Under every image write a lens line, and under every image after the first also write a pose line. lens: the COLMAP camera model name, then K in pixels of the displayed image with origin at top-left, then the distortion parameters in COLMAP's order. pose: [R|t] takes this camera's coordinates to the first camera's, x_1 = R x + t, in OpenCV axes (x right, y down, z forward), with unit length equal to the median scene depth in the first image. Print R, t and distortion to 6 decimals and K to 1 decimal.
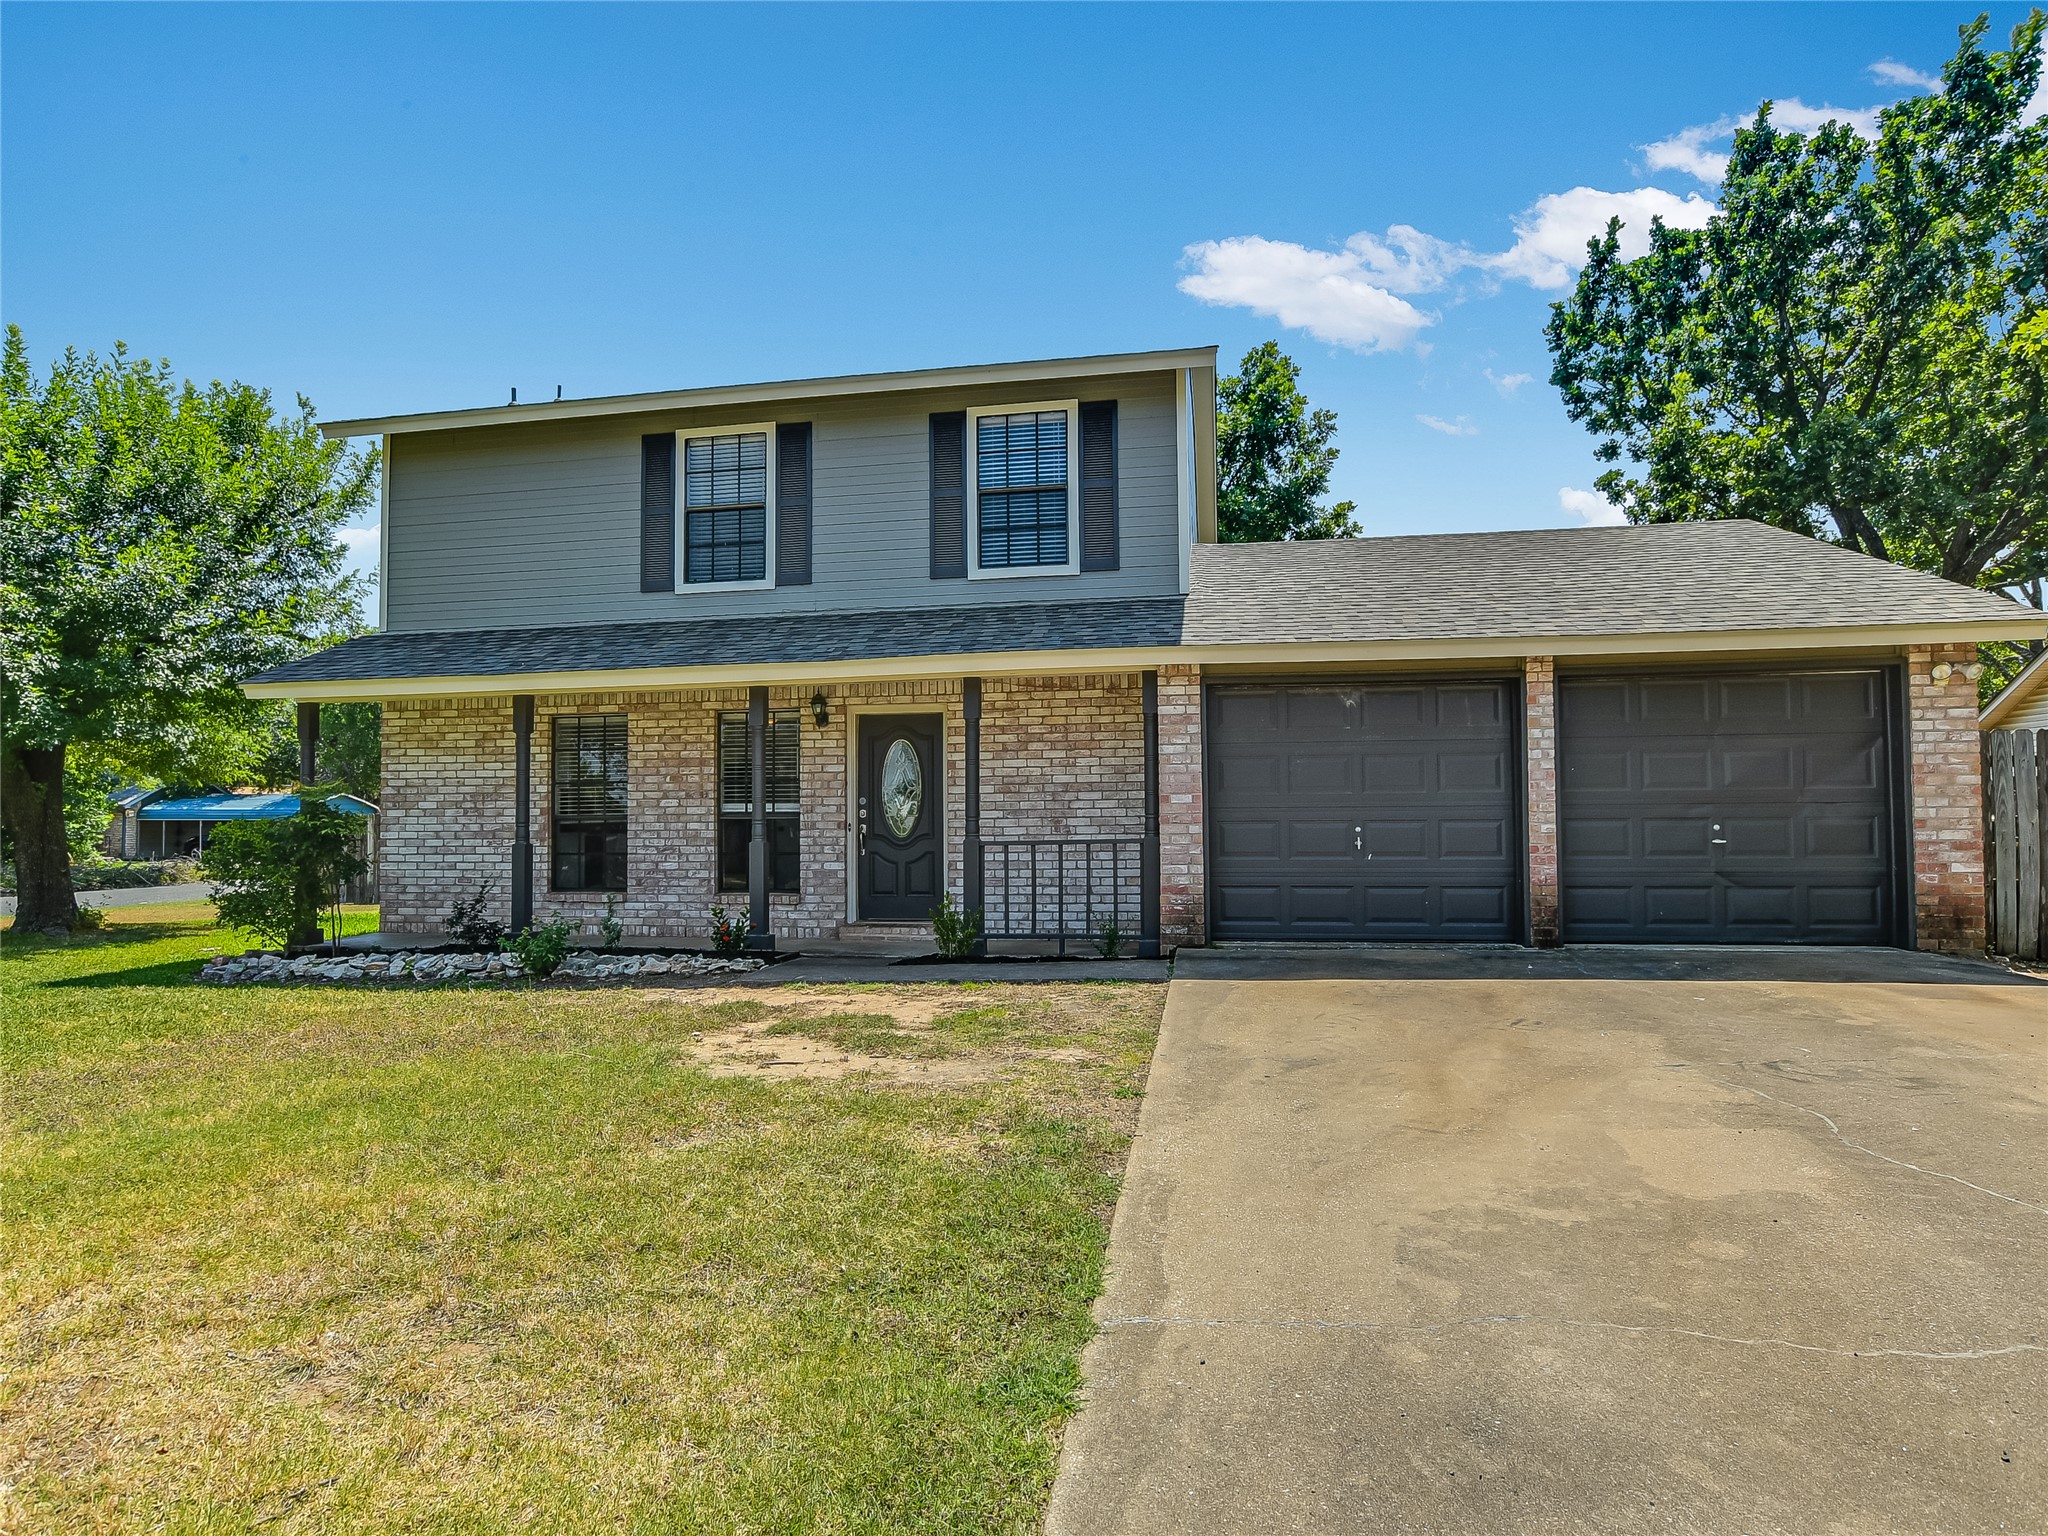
lens RADIAL K [[1051.8, 0, 1023.9], [0, 1051.8, 788.9], [0, 0, 1]] dist [-0.022600, -0.000034]
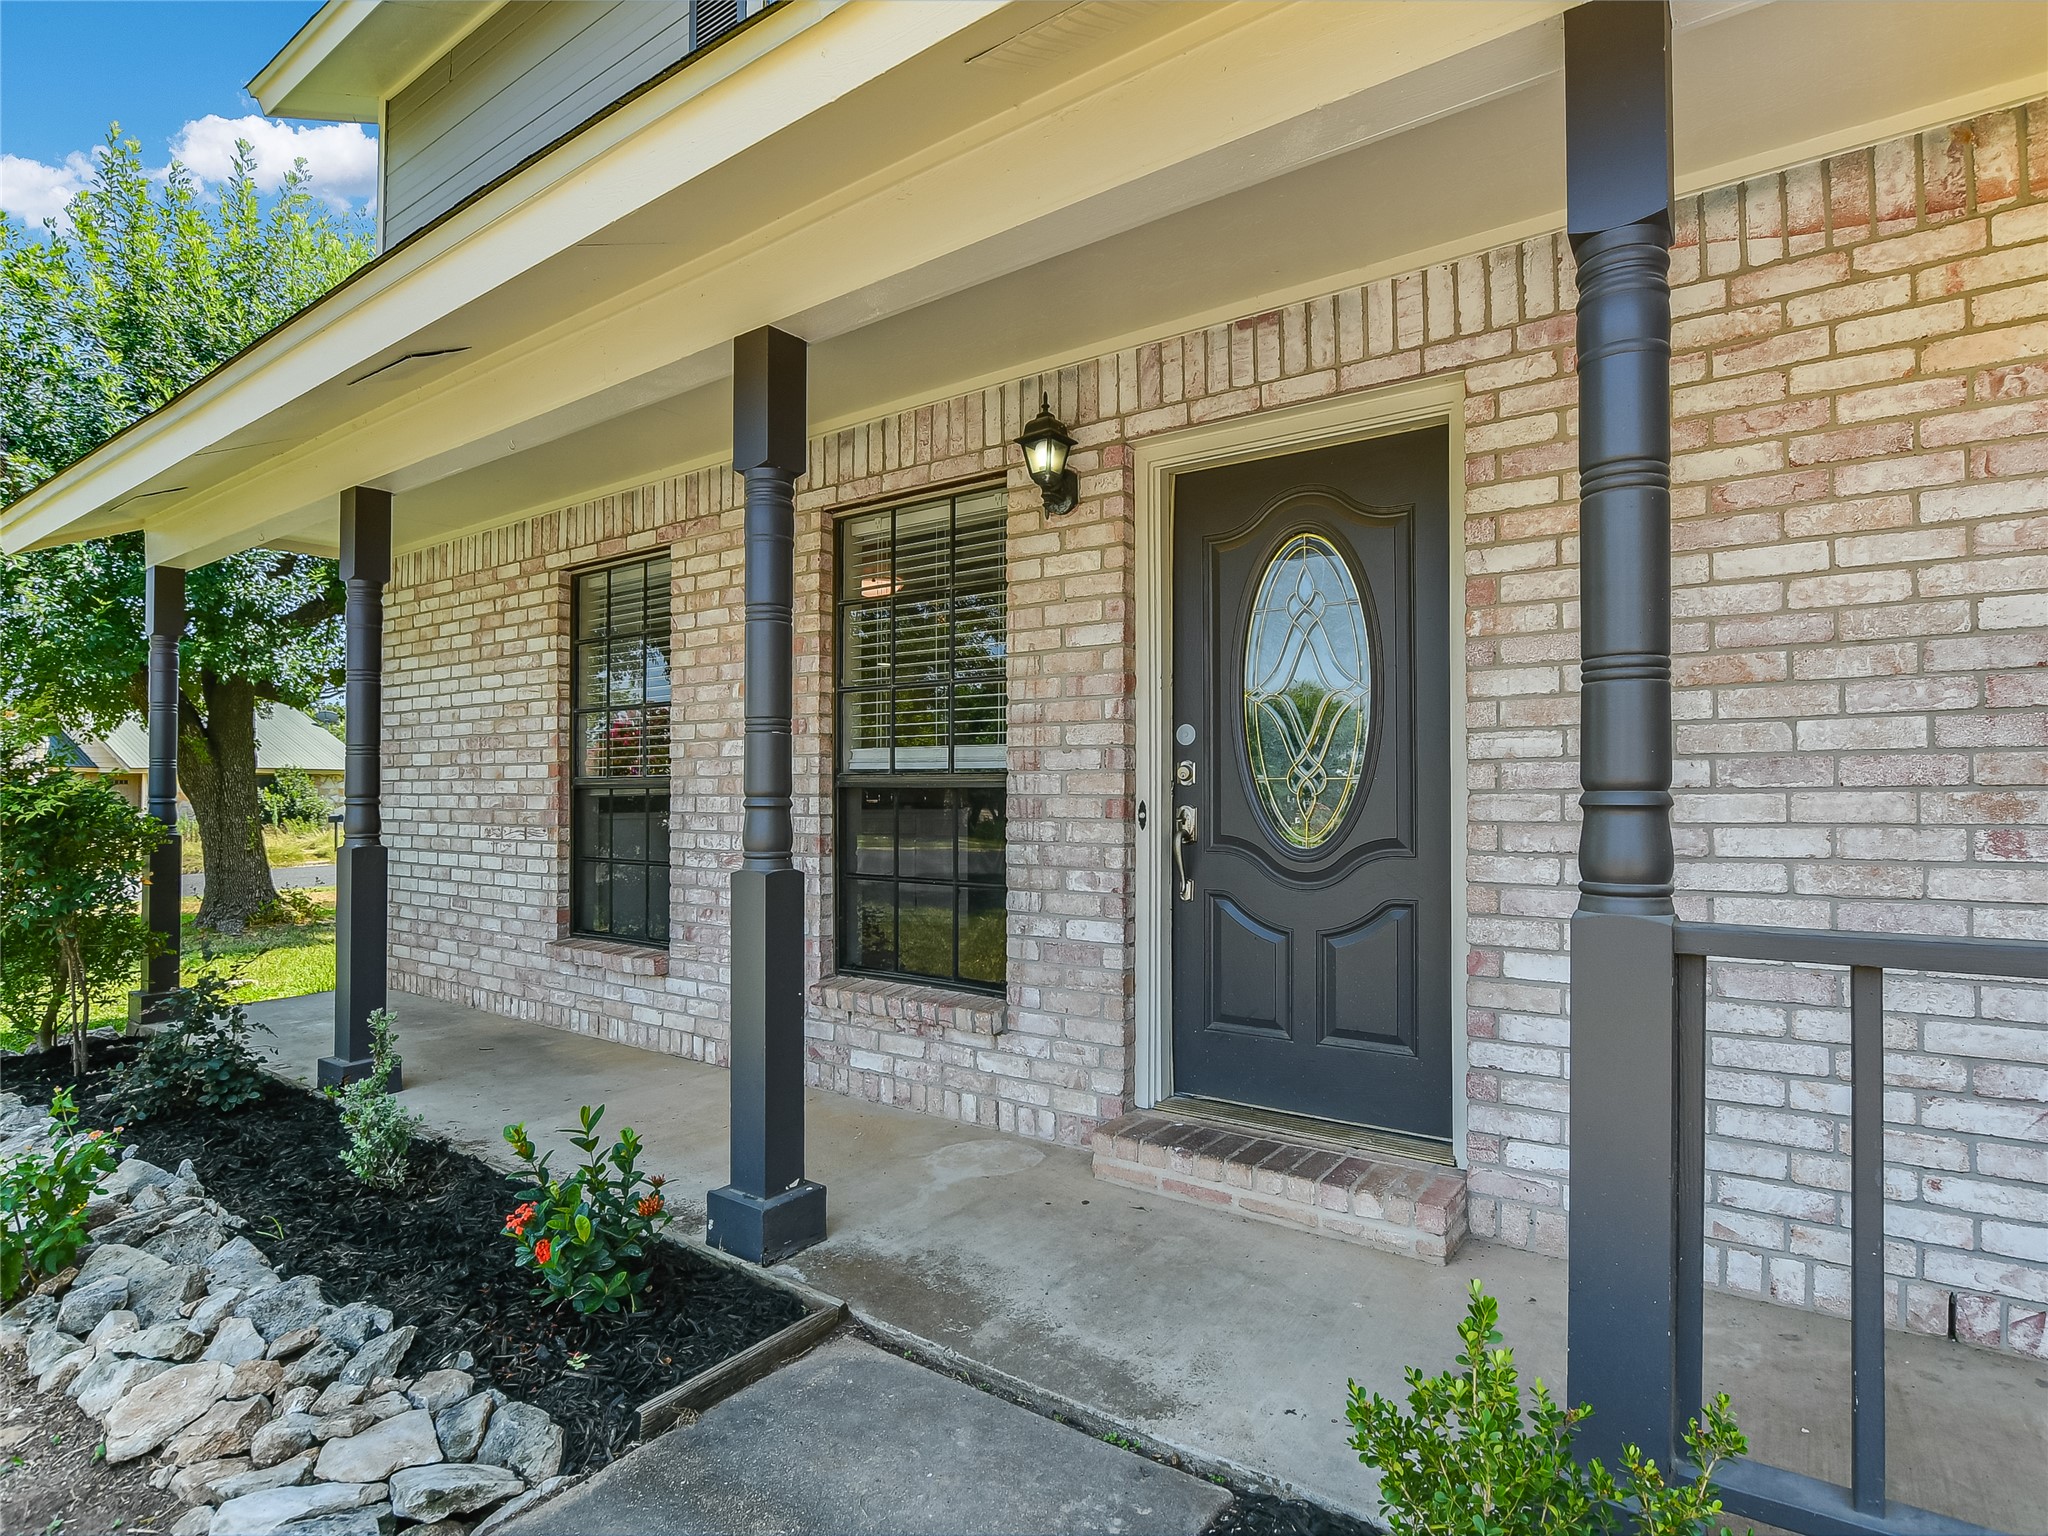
lens RADIAL K [[1051.8, 0, 1020.5], [0, 1051.8, 779.9], [0, 0, 1]] dist [-0.022600, -0.000034]
pose [[0.898902, 0.002043, -0.438146, -0.056822], [0.007003, 0.999794, 0.019030, 0.019265], [0.438094, -0.020174, 0.898703, 0.691837]]
